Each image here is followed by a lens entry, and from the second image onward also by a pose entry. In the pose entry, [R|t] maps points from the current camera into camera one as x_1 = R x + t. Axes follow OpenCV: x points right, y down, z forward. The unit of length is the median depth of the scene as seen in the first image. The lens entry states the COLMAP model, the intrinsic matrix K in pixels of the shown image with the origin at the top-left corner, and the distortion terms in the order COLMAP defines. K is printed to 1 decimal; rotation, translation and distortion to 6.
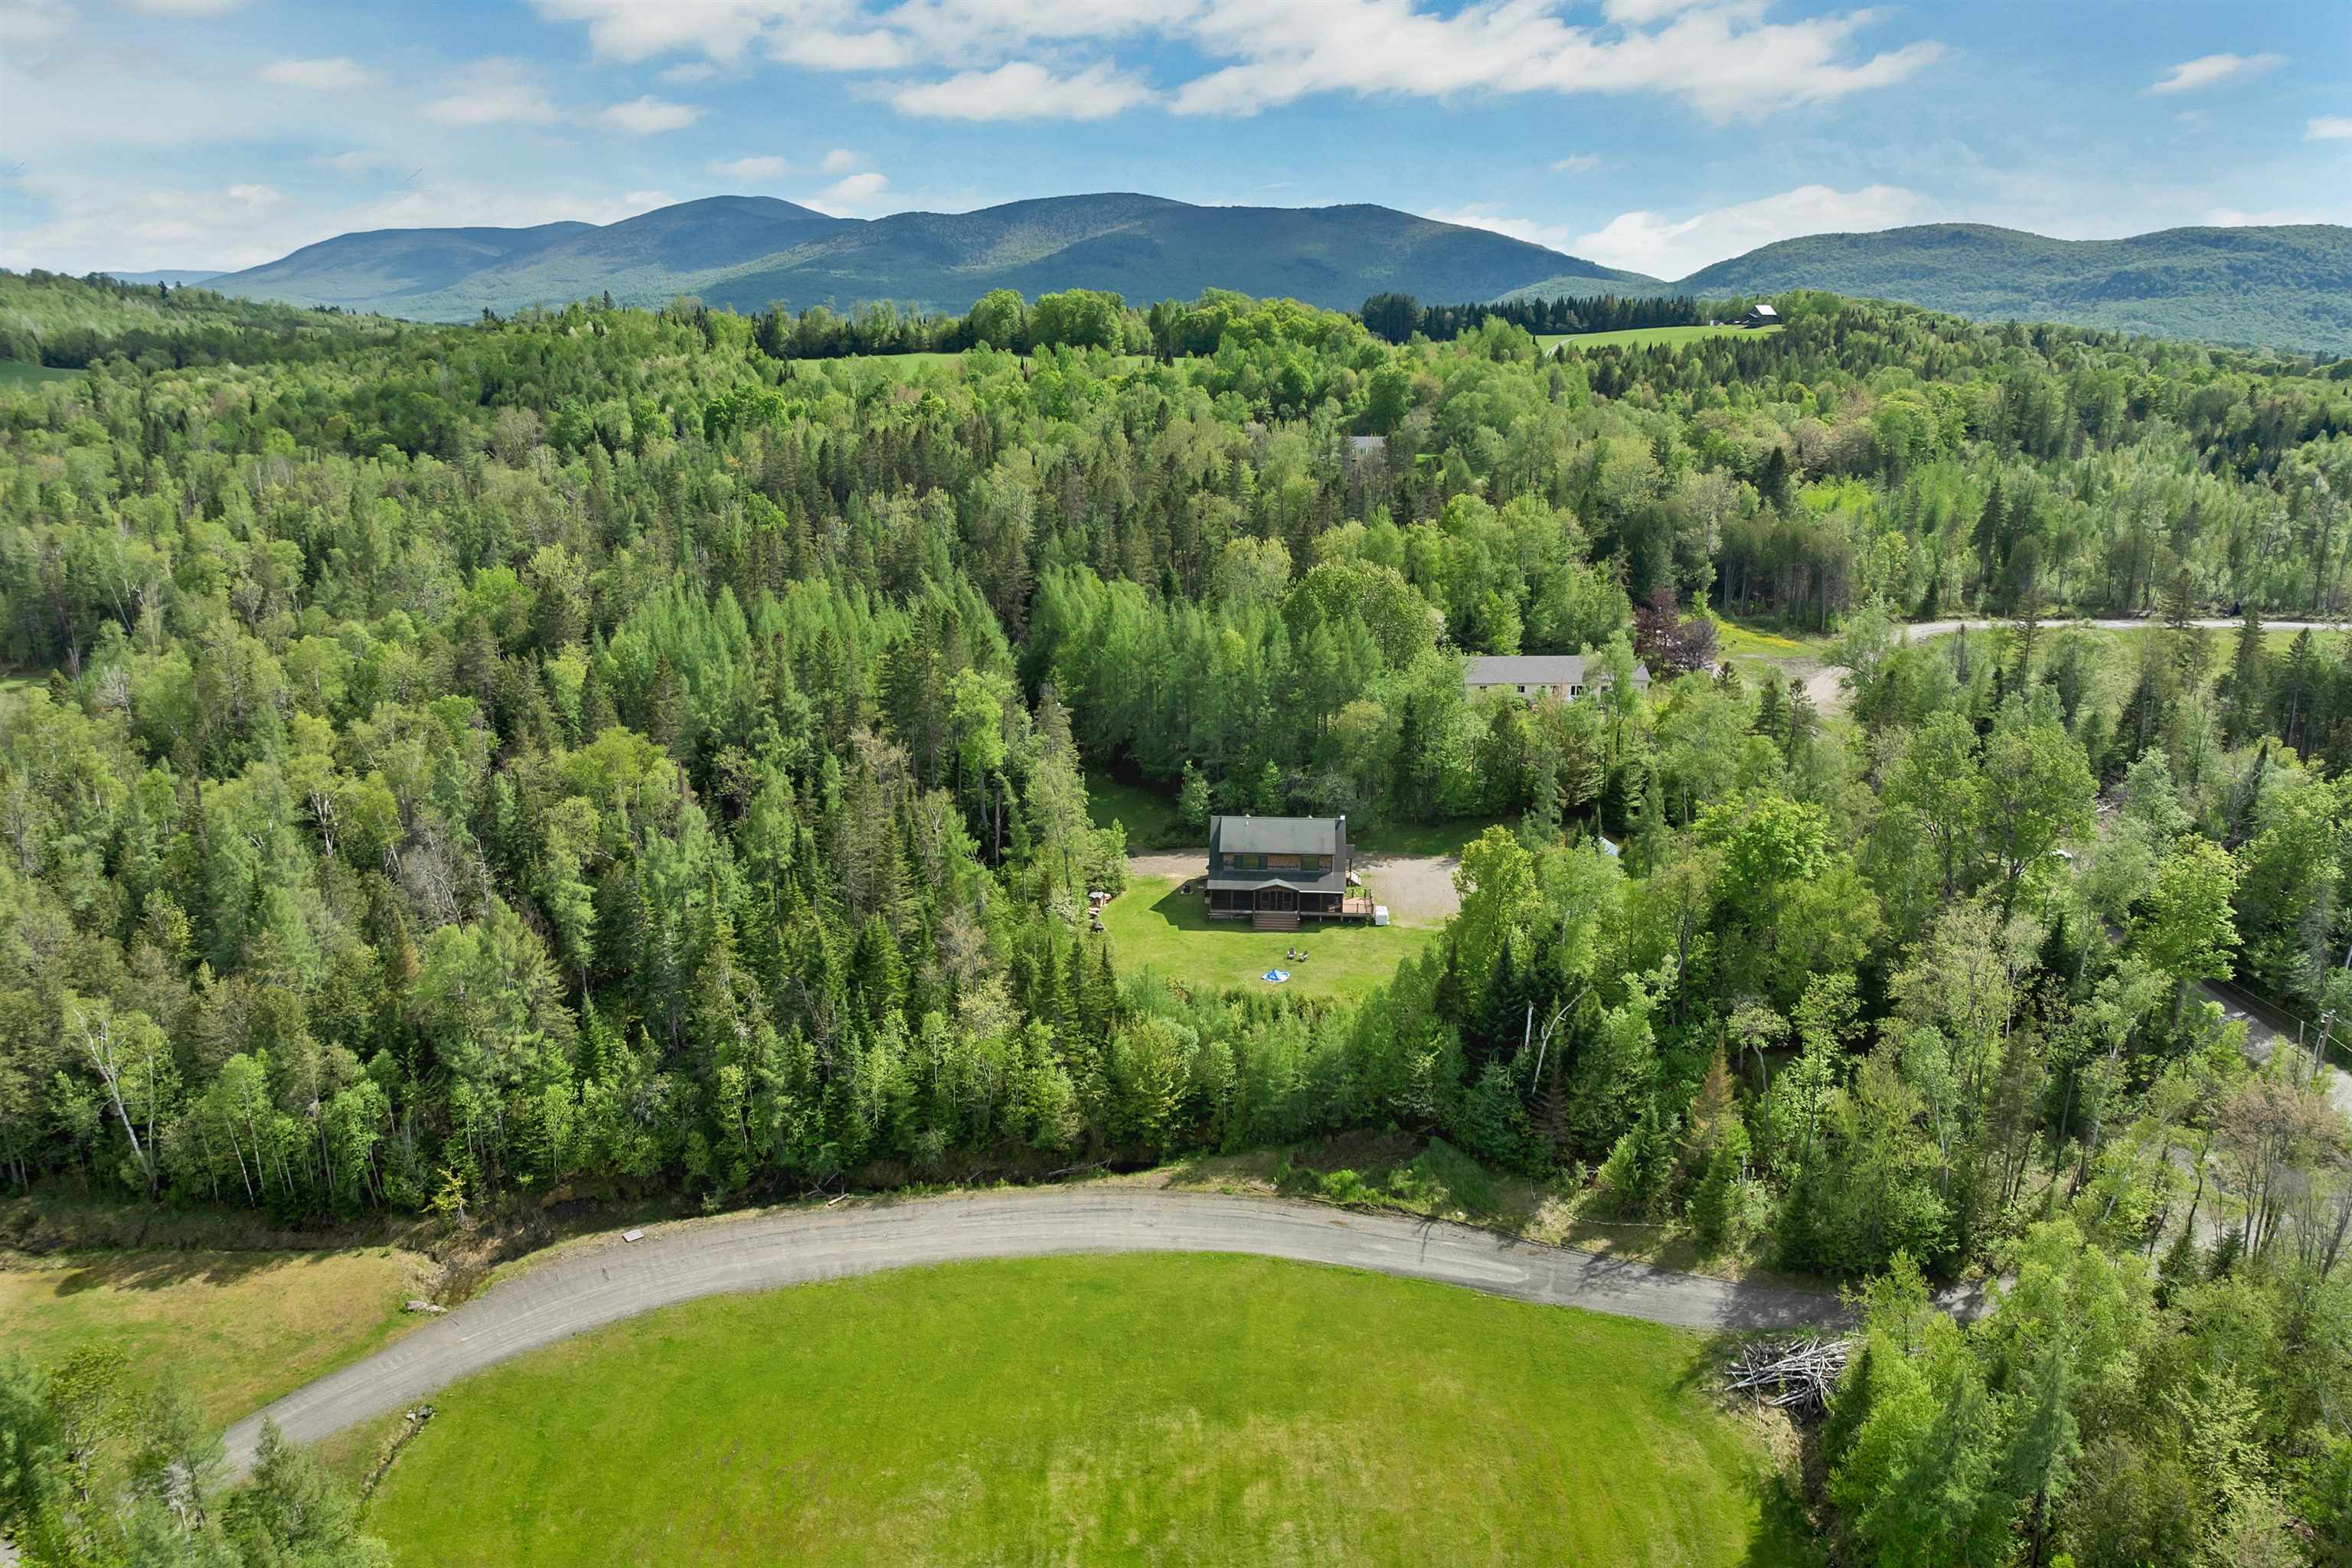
lens RADIAL K [[1696.1, 0, 1200.0], [0, 1696.1, 786.3], [0, 0, 1]] dist [-0.035707, 0.001119]
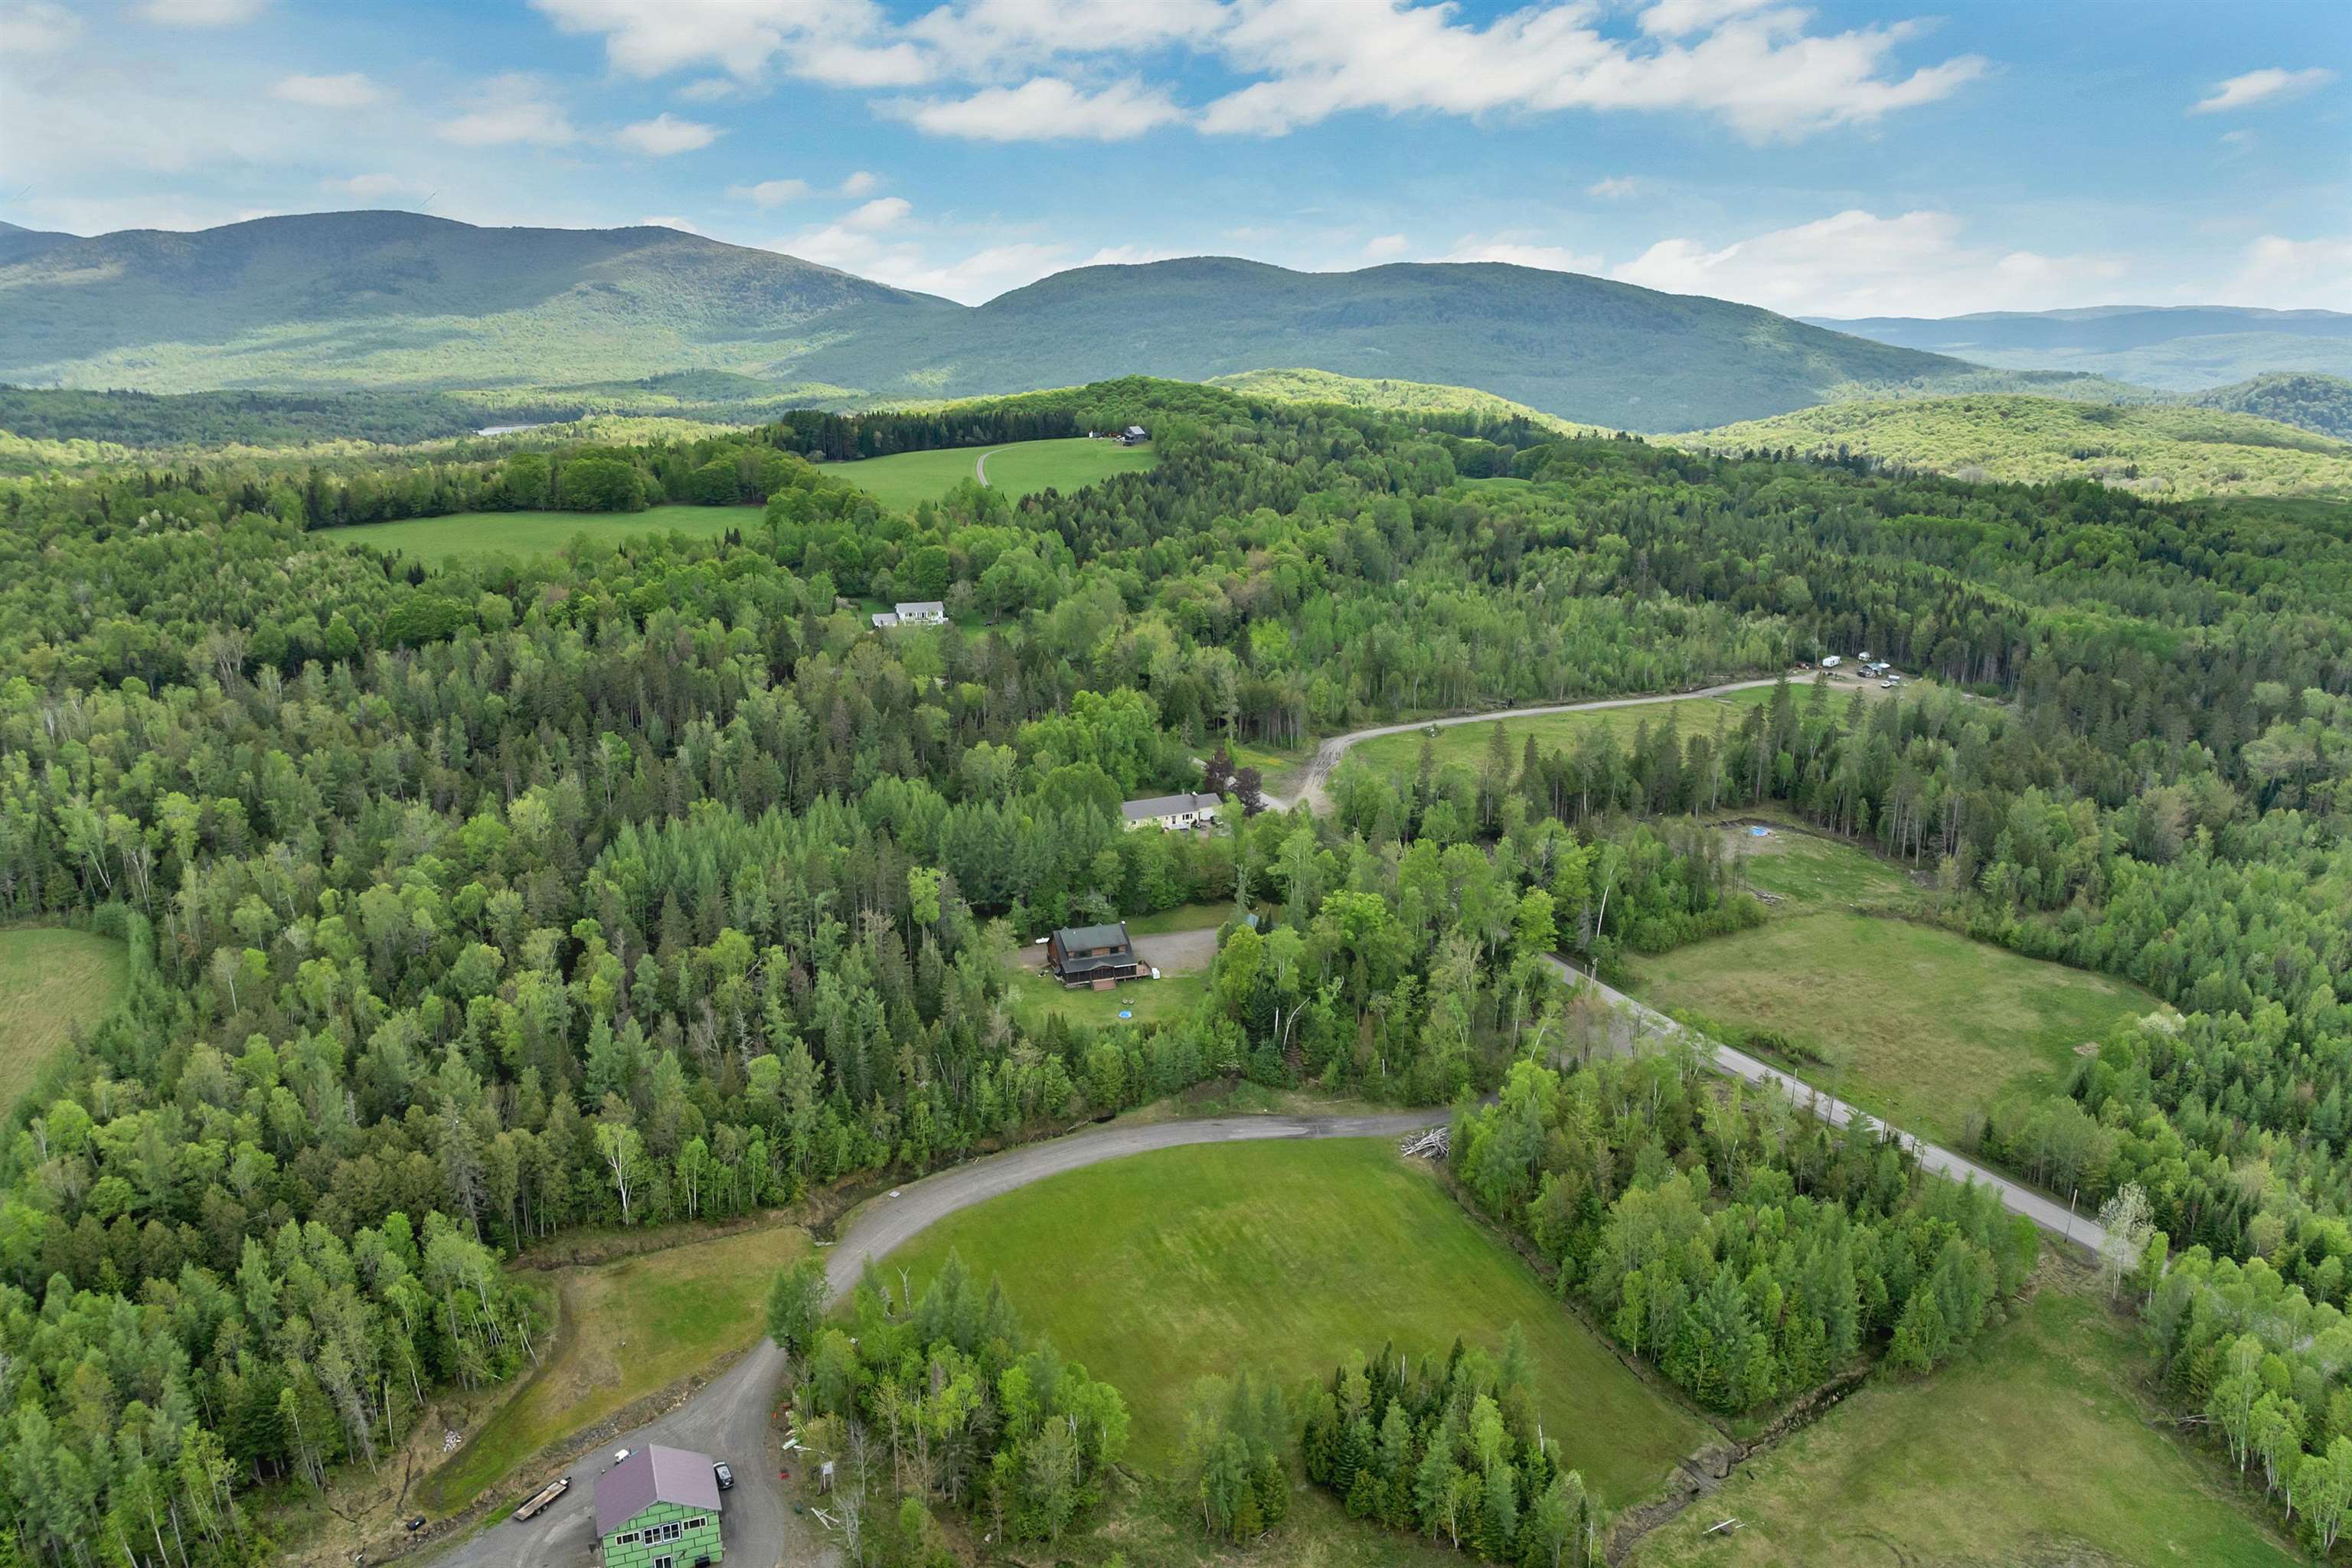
lens RADIAL K [[1687.5, 0, 1198.6], [0, 1687.5, 795.6], [0, 0, 1]] dist [-0.024566, -0.000825]
pose [[0.919324, -0.105198, 0.379179, -0.659195], [0.103300, 0.994326, 0.025411, -0.198410], [-0.379700, 0.015808, 0.924974, -0.909053]]
